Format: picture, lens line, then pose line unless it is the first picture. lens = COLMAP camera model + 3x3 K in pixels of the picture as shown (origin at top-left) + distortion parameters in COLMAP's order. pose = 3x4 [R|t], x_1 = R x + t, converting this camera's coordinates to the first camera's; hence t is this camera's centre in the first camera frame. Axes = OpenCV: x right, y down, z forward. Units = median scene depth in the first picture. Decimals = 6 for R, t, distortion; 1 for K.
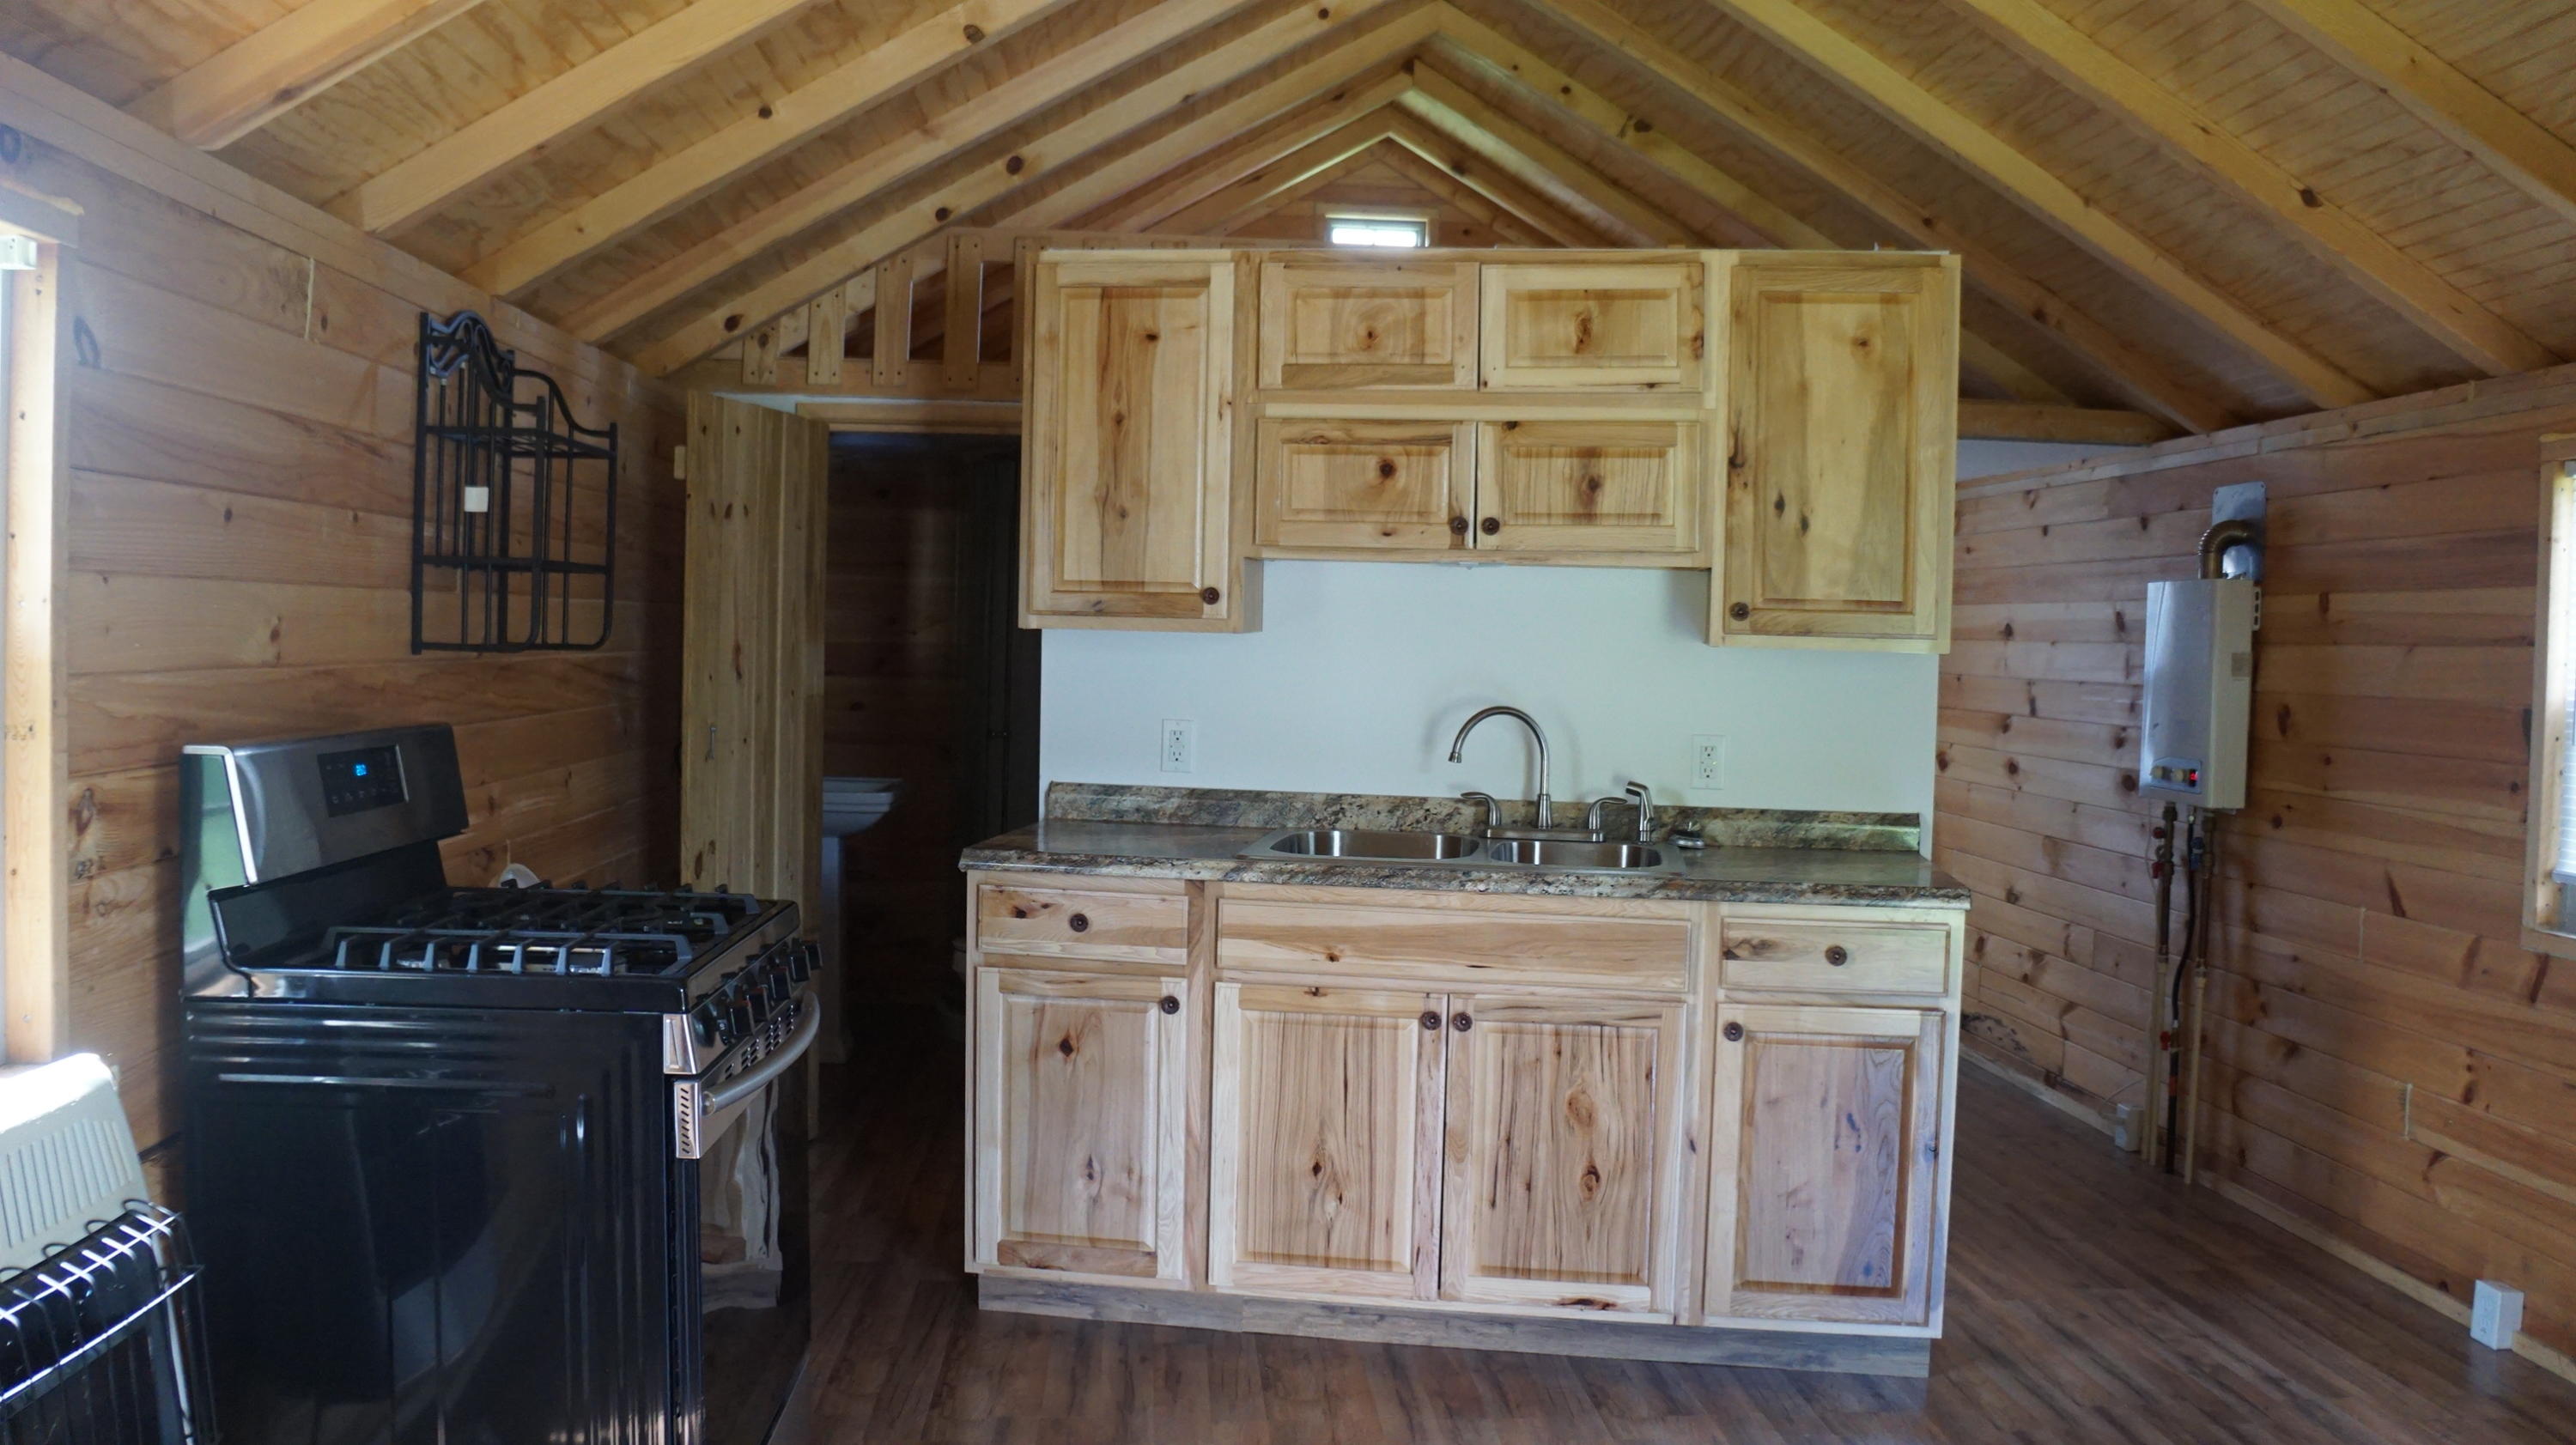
lens RADIAL K [[1959.8, 0, 1288.0], [0, 1959.8, 722.5], [0, 0, 1]] dist [-0.146648, 0.109321]
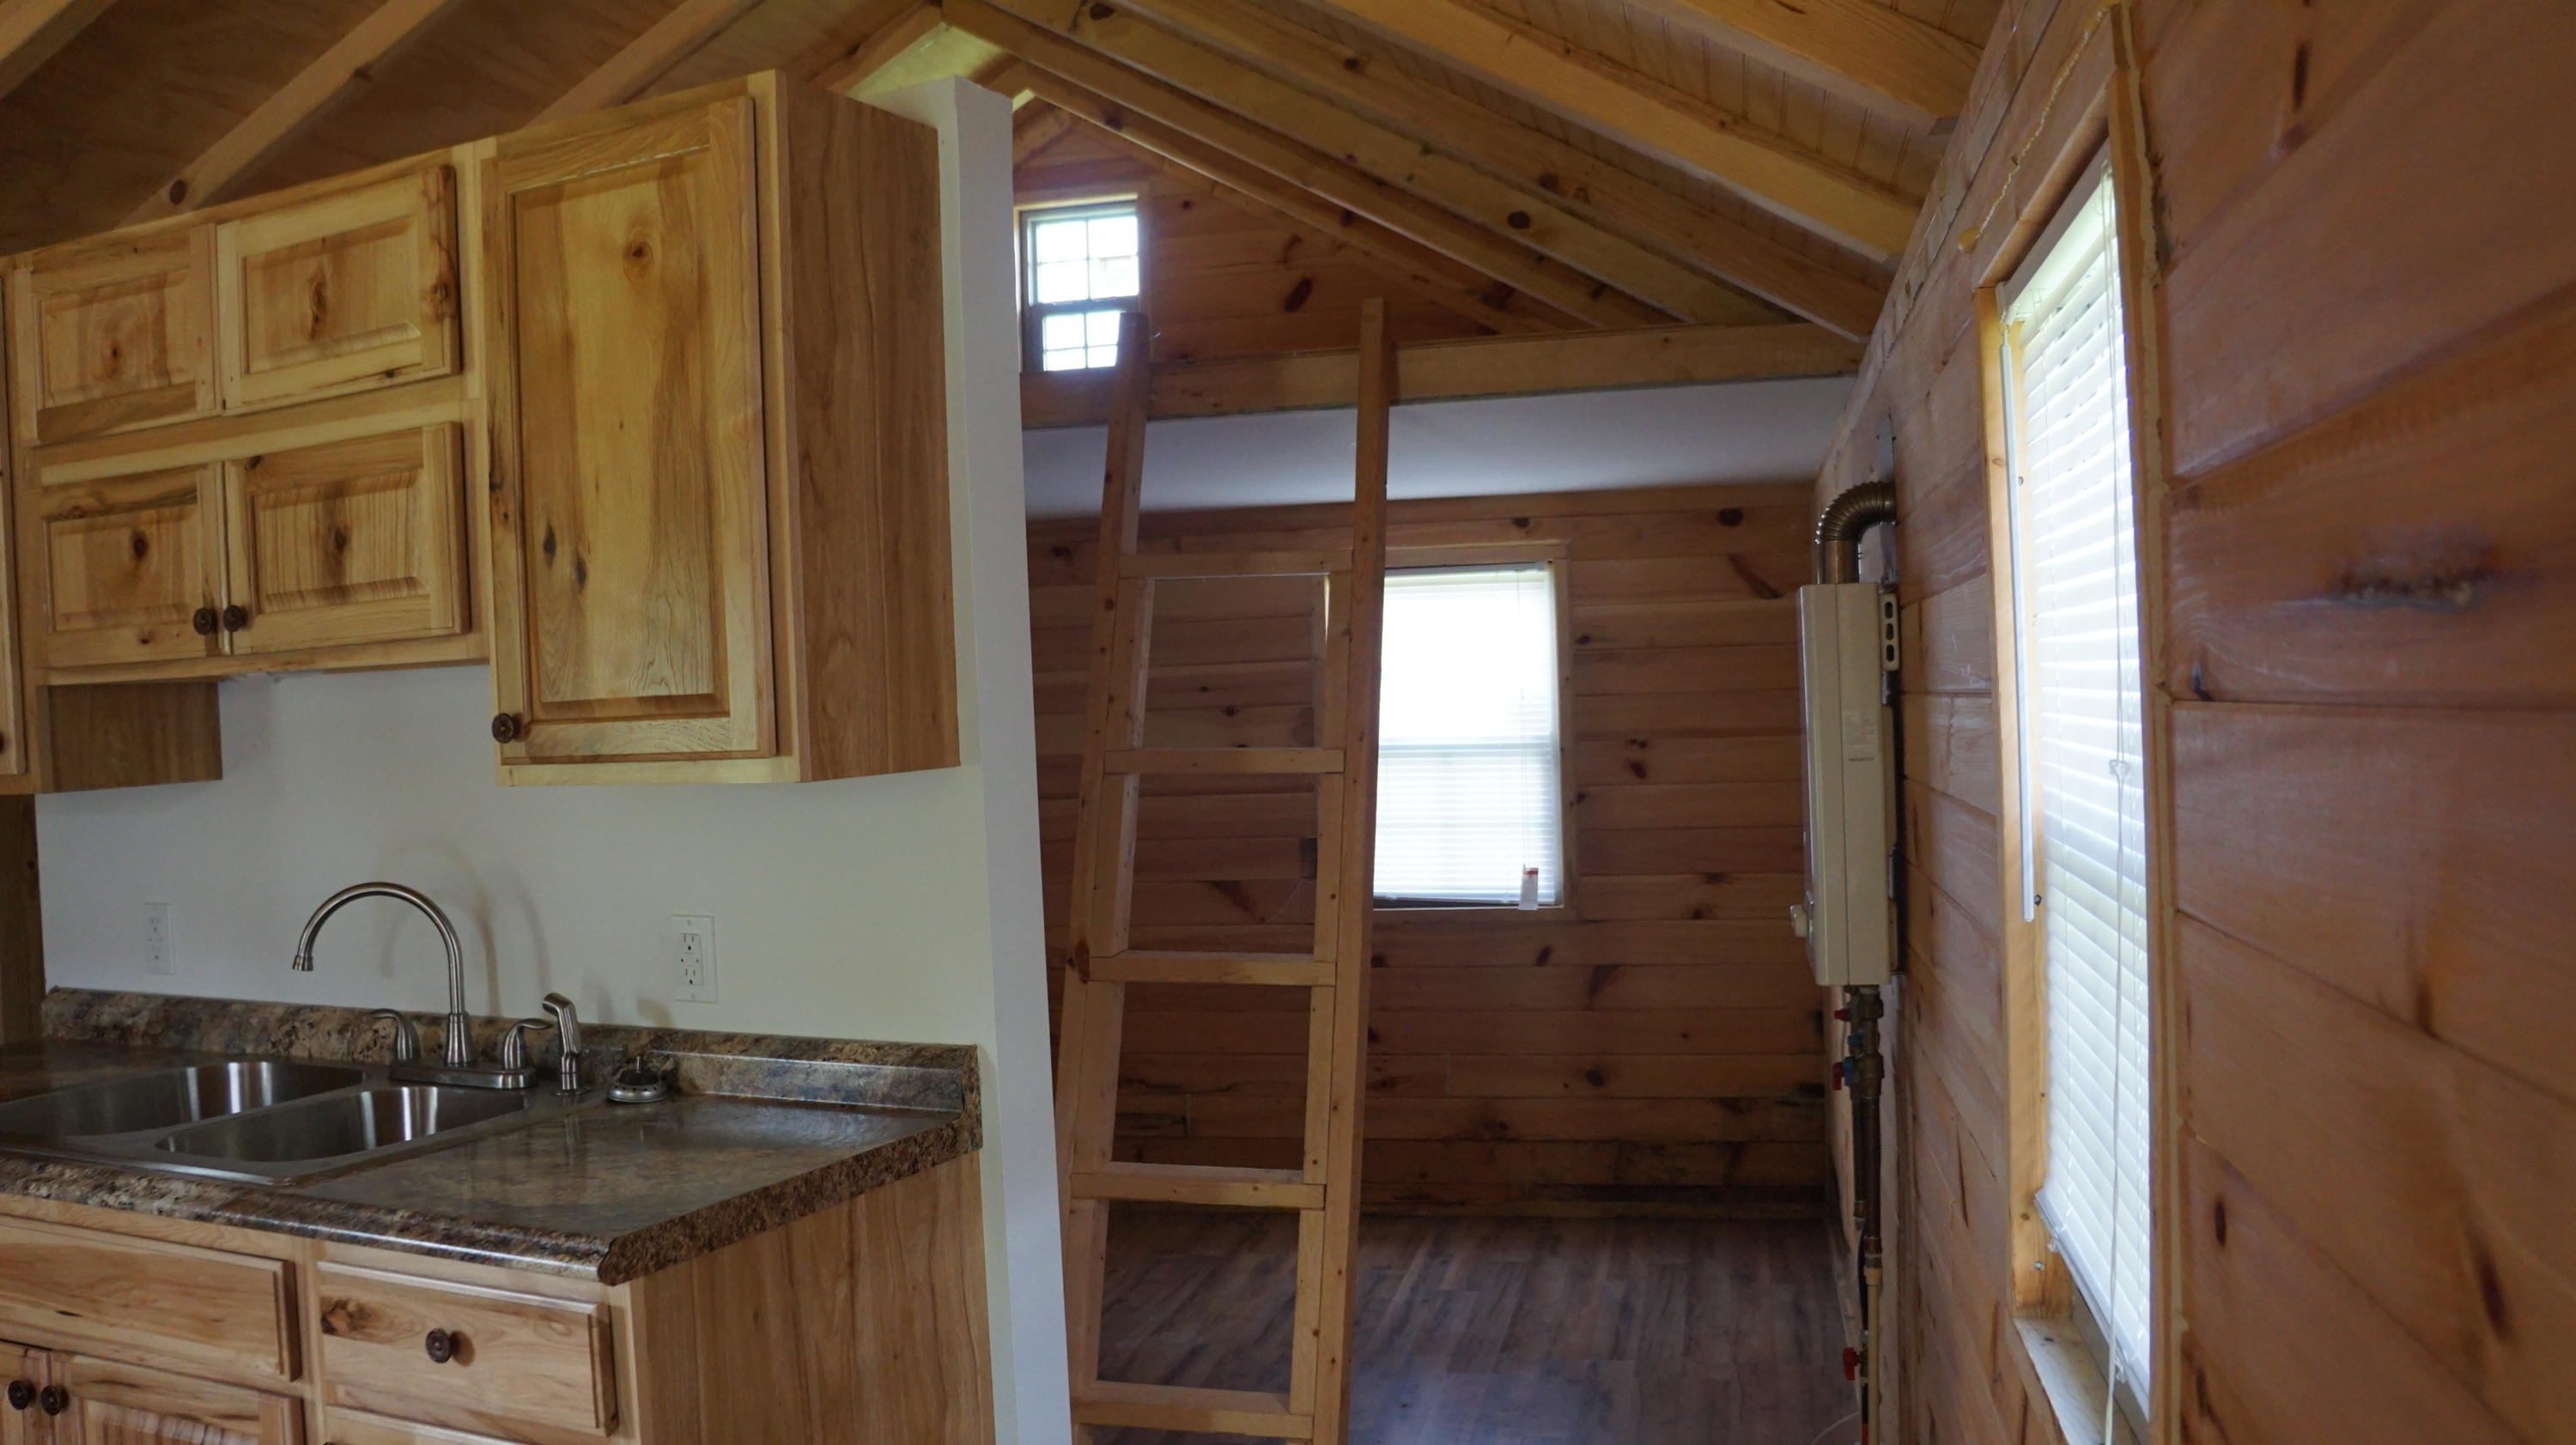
lens RADIAL K [[1959.8, 0, 1288.0], [0, 1959.8, 722.5], [0, 0, 1]] dist [-0.146648, 0.109321]
pose [[0.955470, -0.057804, -0.289372, 0.624444], [0.048349, 0.998040, -0.039725, -0.022935], [0.291101, 0.023966, 0.956392, 0.494286]]
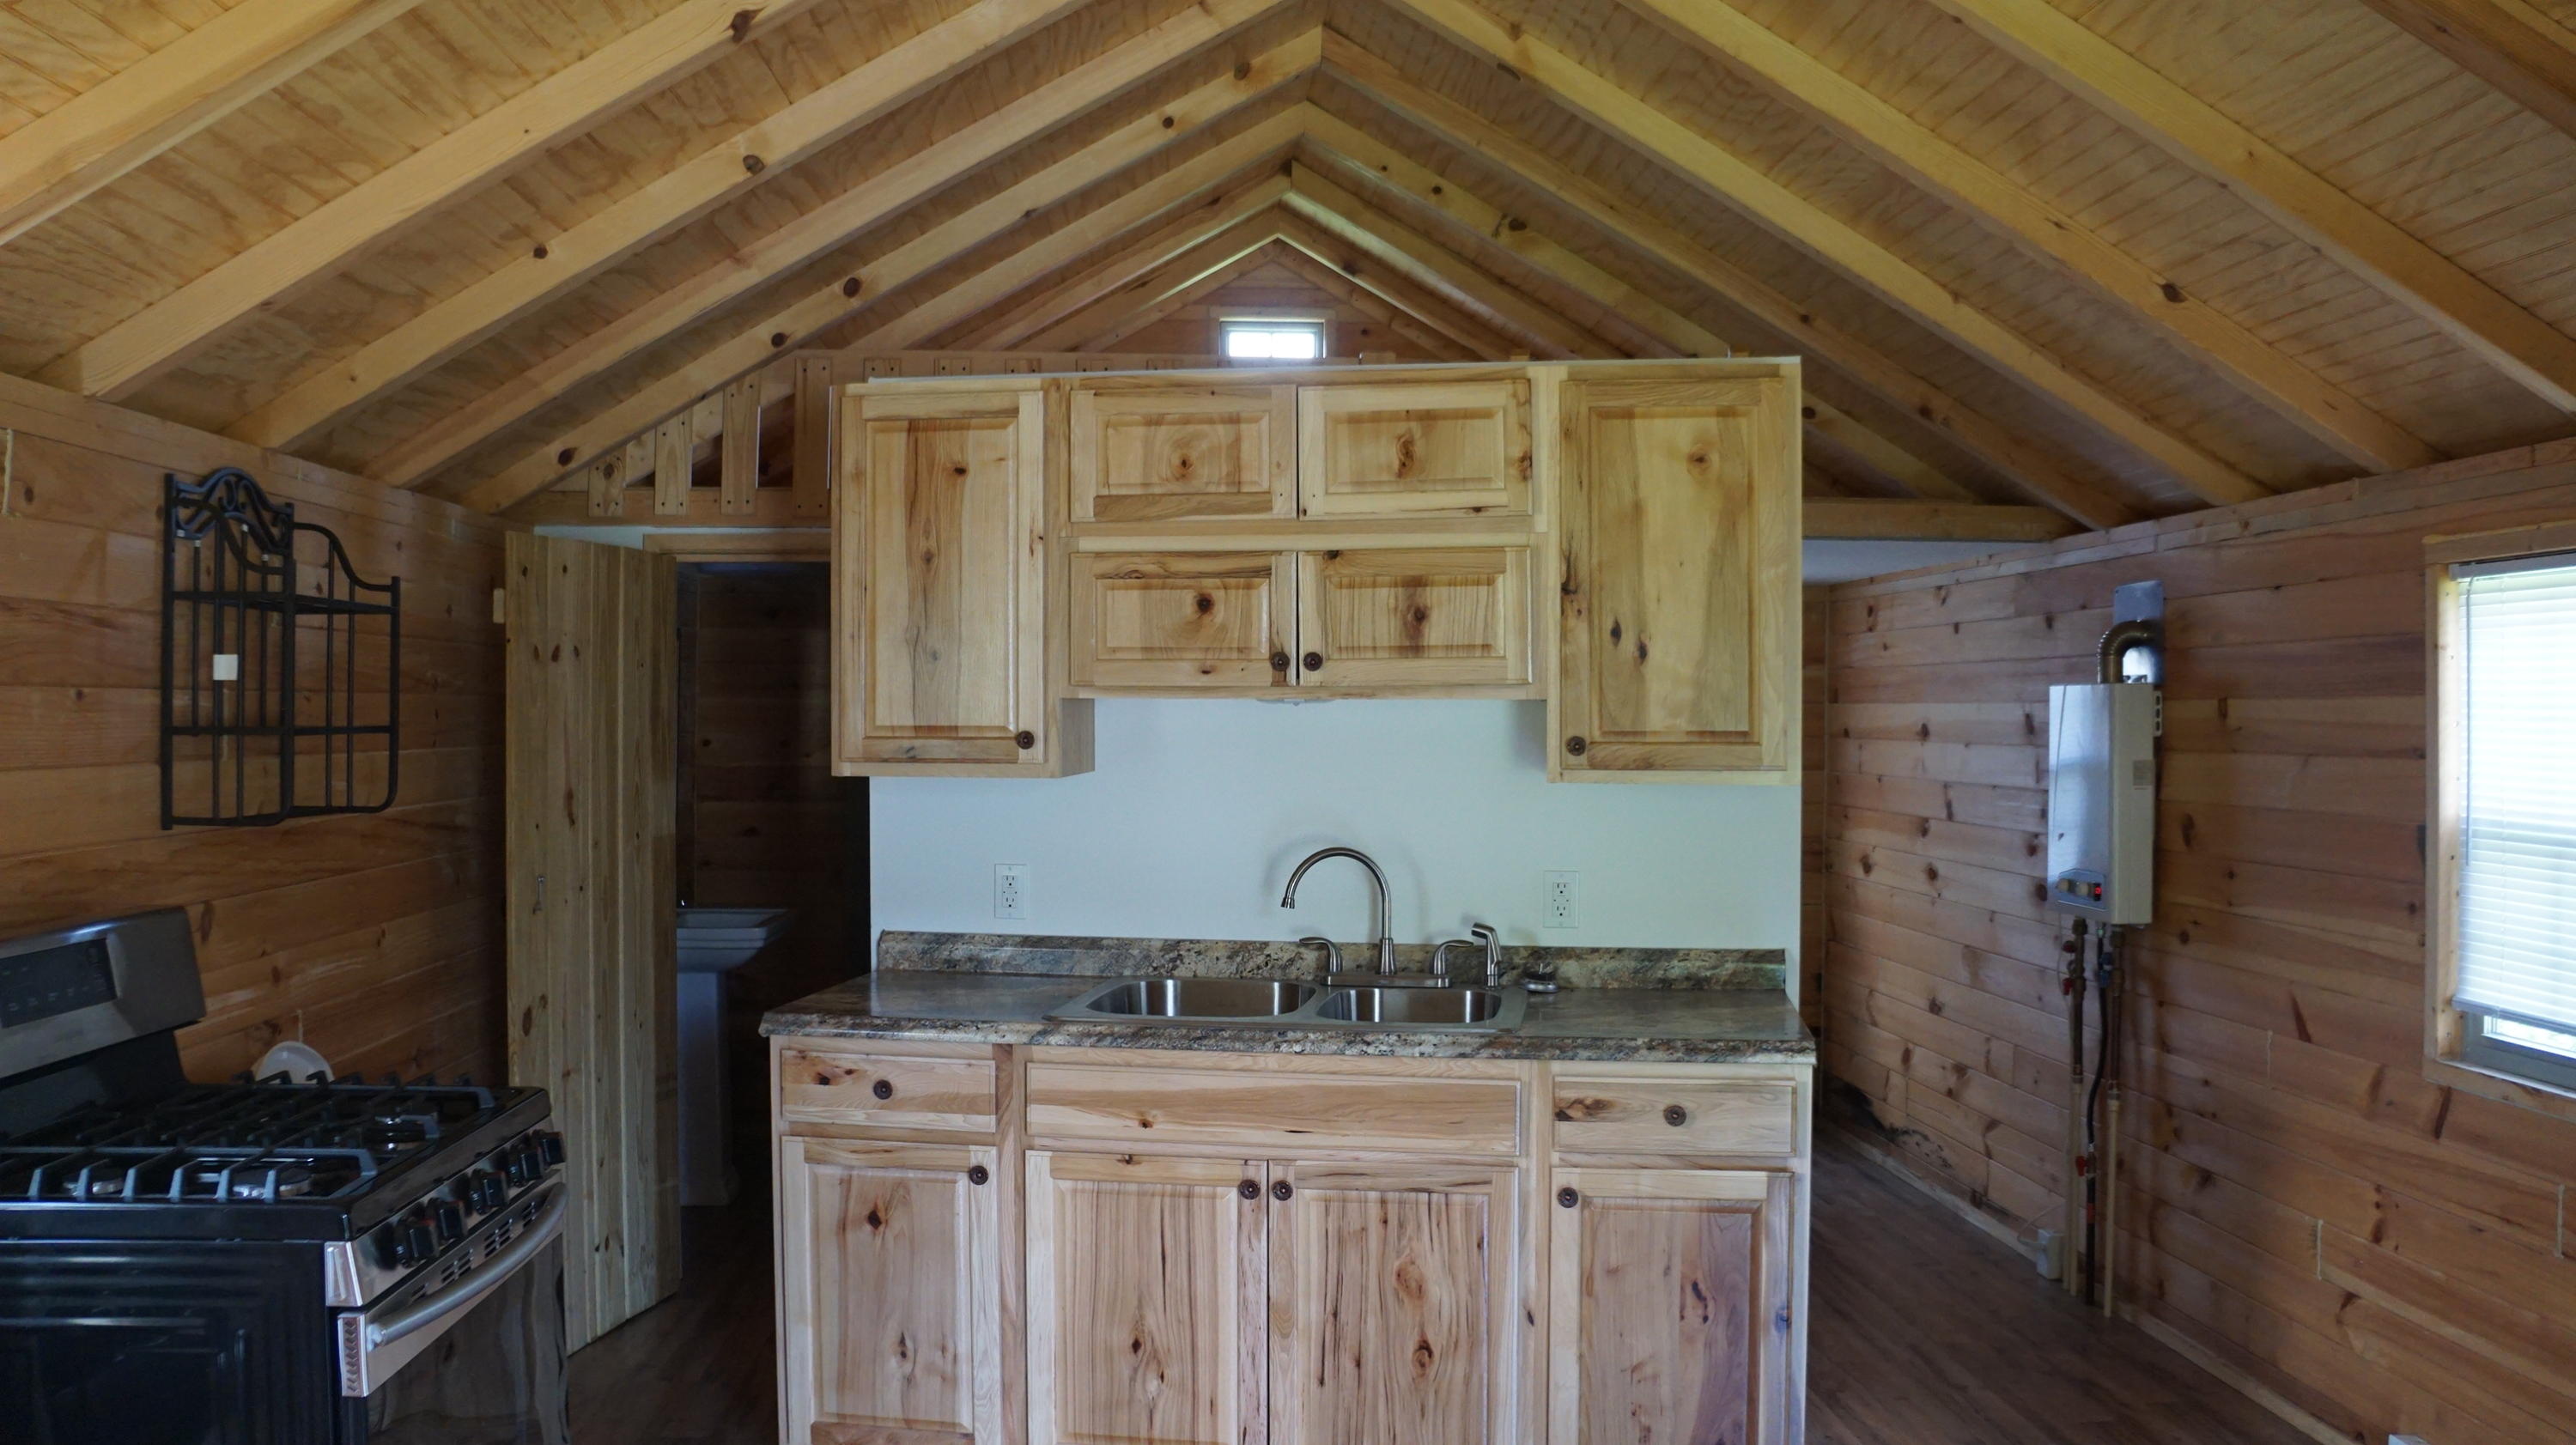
lens RADIAL K [[1958.8, 0, 1283.2], [0, 1958.8, 737.2], [0, 0, 1]] dist [-0.150195, 0.112341]
pose [[0.999739, -0.022115, -0.005768, 0.093806], [0.021922, 0.999259, -0.031640, -0.033886], [0.006463, 0.031505, 0.999483, 0.048905]]
